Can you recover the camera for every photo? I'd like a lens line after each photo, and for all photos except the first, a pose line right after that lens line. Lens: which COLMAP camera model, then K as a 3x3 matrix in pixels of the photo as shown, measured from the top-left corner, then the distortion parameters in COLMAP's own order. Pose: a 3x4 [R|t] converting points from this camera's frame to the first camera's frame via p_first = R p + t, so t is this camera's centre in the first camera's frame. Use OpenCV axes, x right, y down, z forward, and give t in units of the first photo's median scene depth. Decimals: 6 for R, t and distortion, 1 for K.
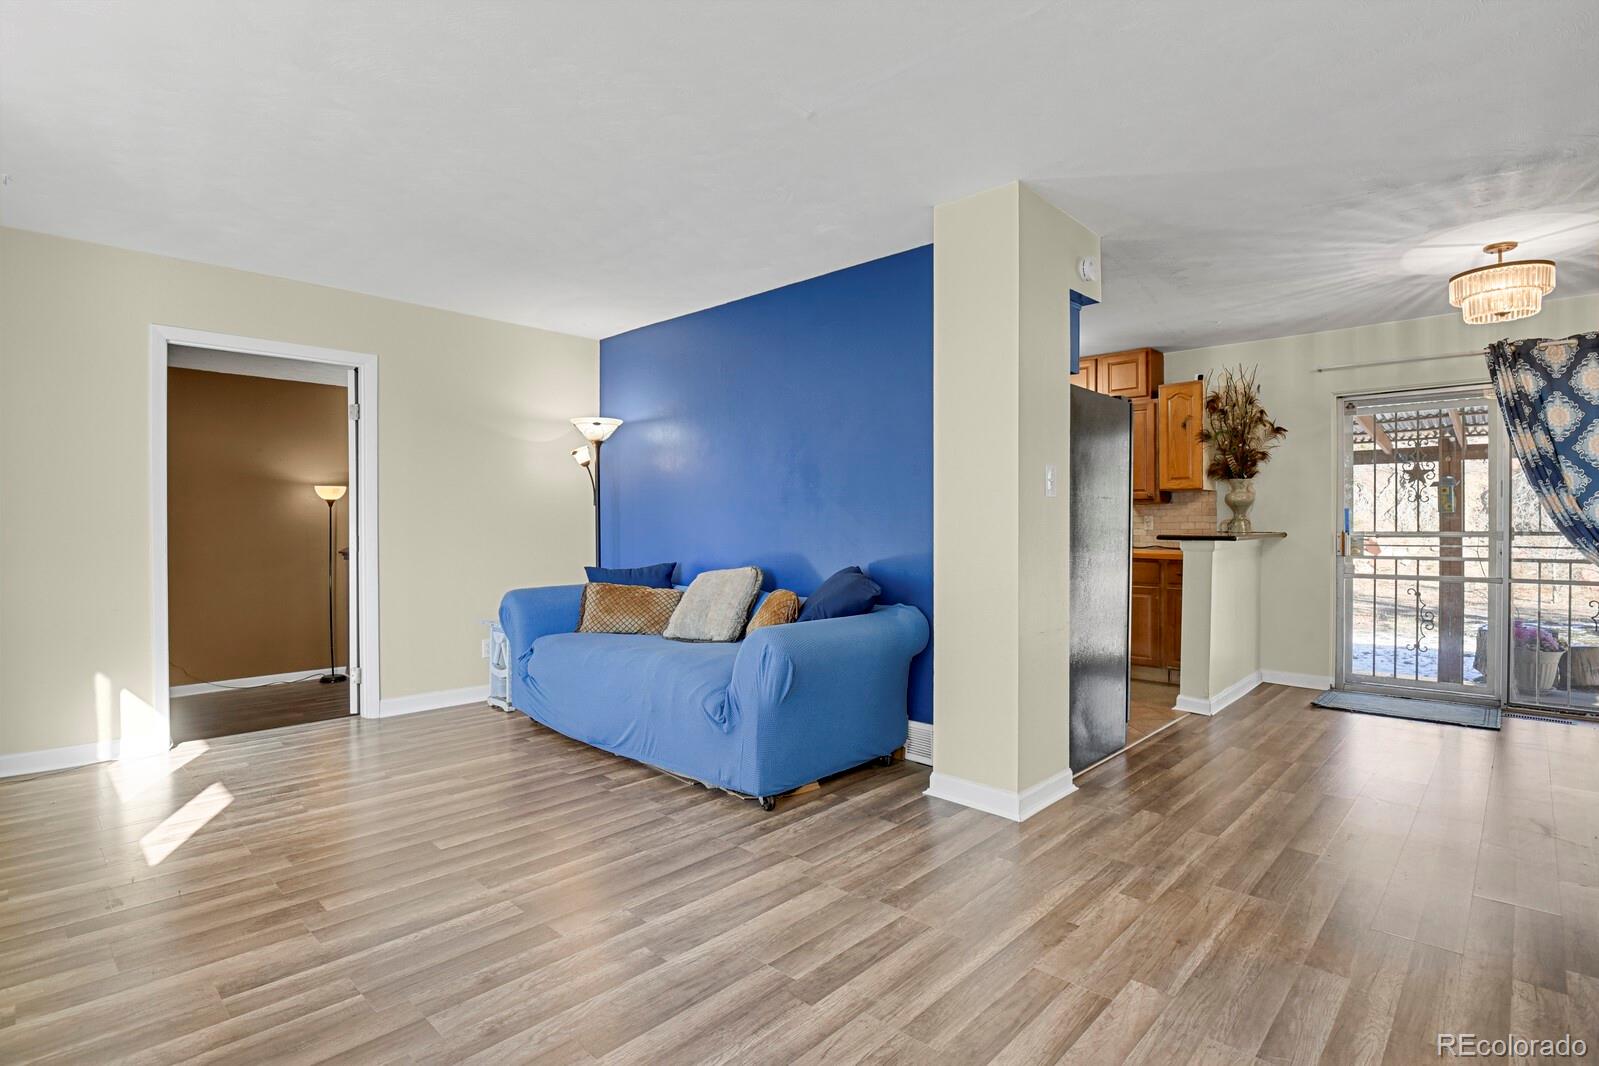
lens RADIAL K [[783.6, 0, 818.8], [0, 783.6, 522.1], [0, 0, 1]] dist [-0.021211, -0.004240]
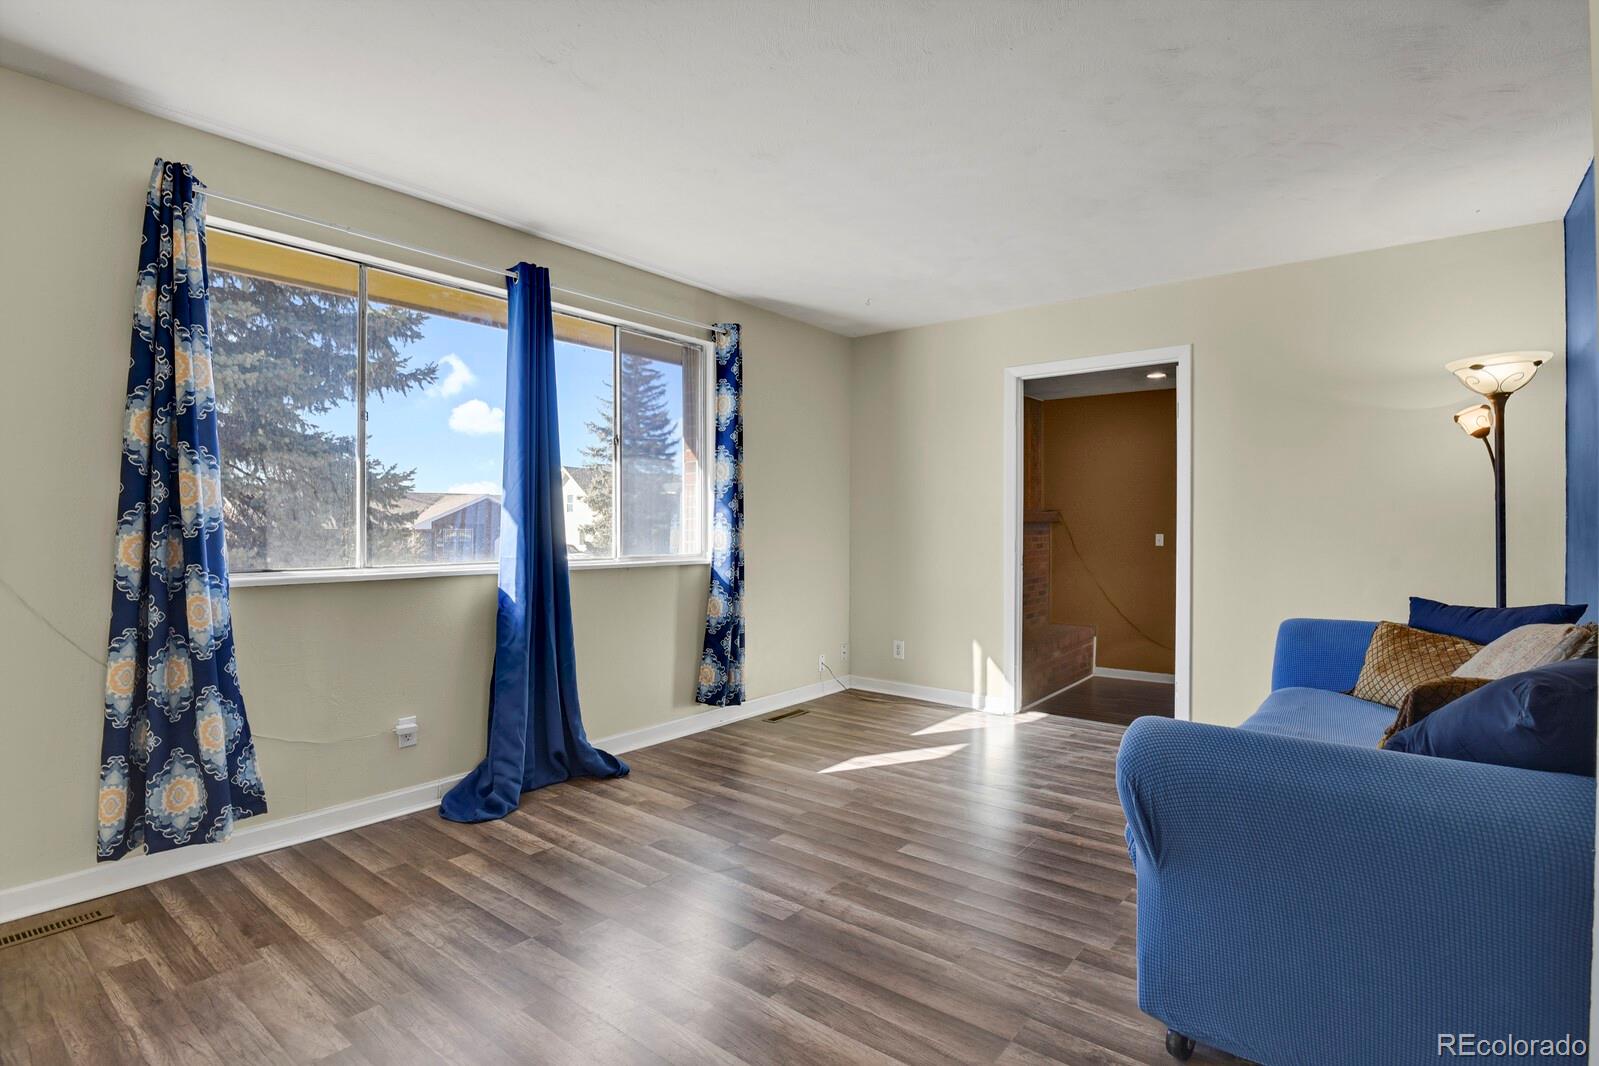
lens RADIAL K [[783.6, 0, 801.0], [0, 783.6, 526.9], [0, 0, 1]] dist [-0.021211, -0.004240]
pose [[0.068610, -0.001720, -0.997642, 0.478993], [0.000332, 0.999998, -0.001701, 0.001232], [0.997644, -0.000215, 0.068610, 0.743767]]
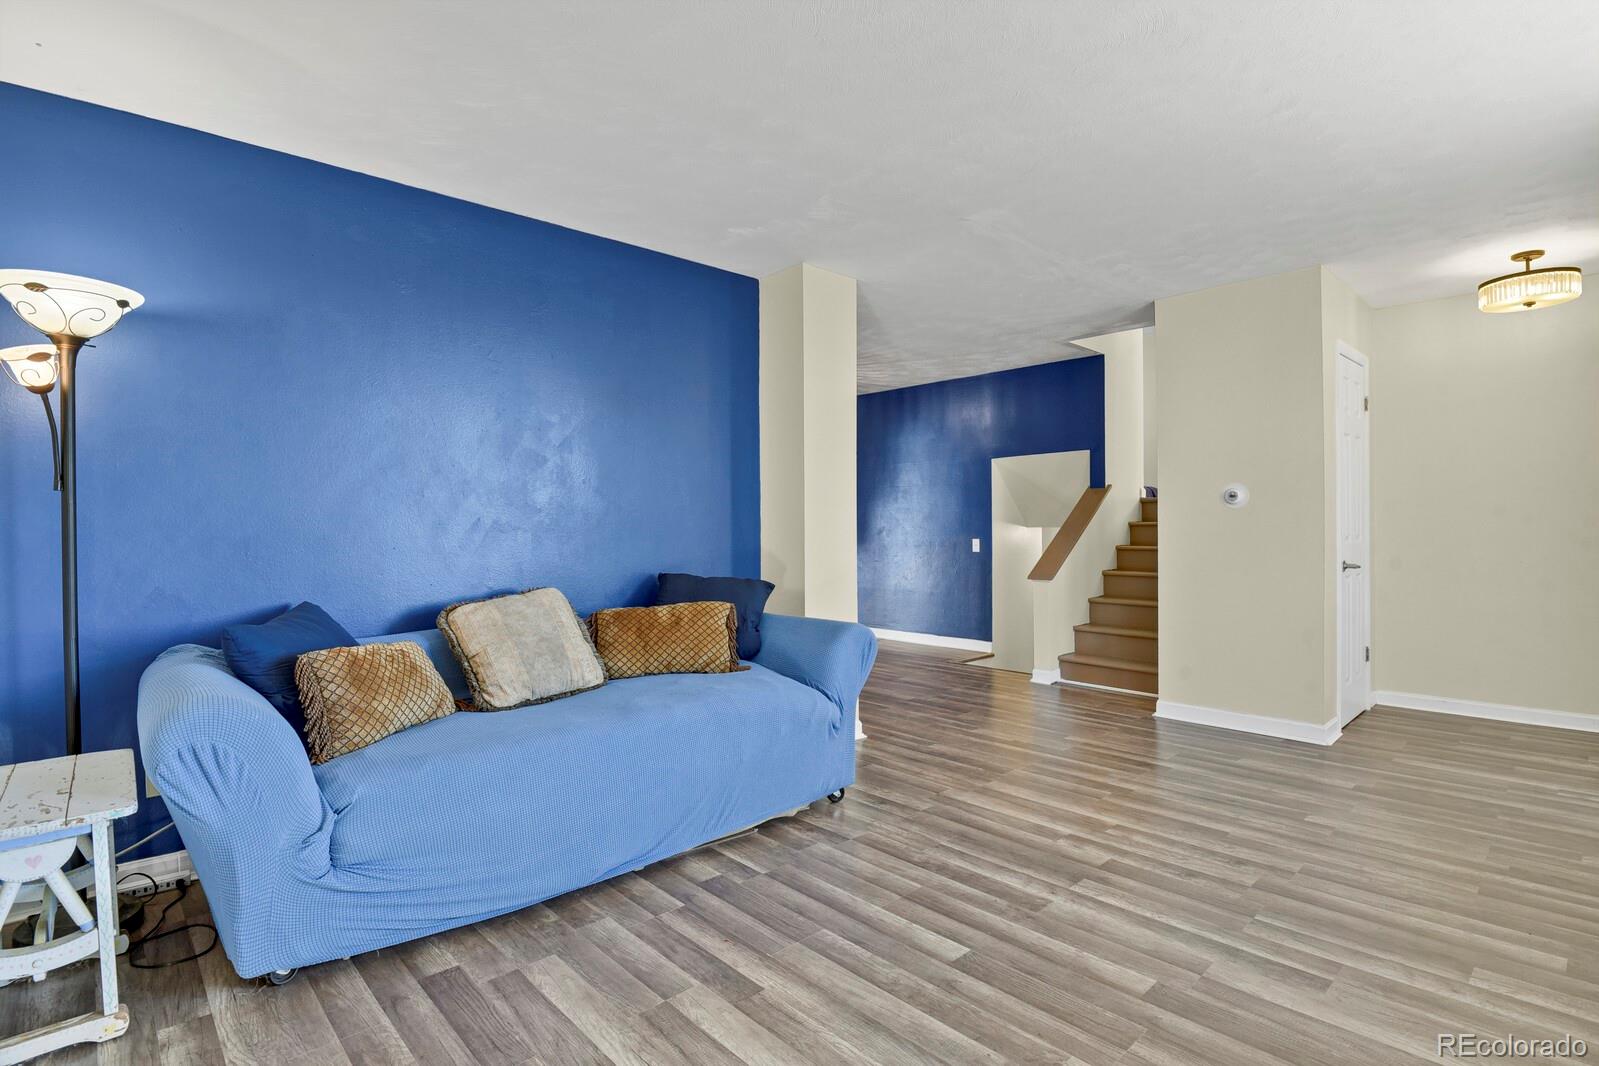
lens RADIAL K [[783.6, 0, 807.8], [0, 783.6, 525.0], [0, 0, 1]] dist [-0.021211, -0.004240]
pose [[0.071621, -0.007194, 0.997406, -1.168754], [0.004711, 0.999965, 0.006875, -0.006147], [-0.997421, 0.004207, 0.071652, 1.019899]]
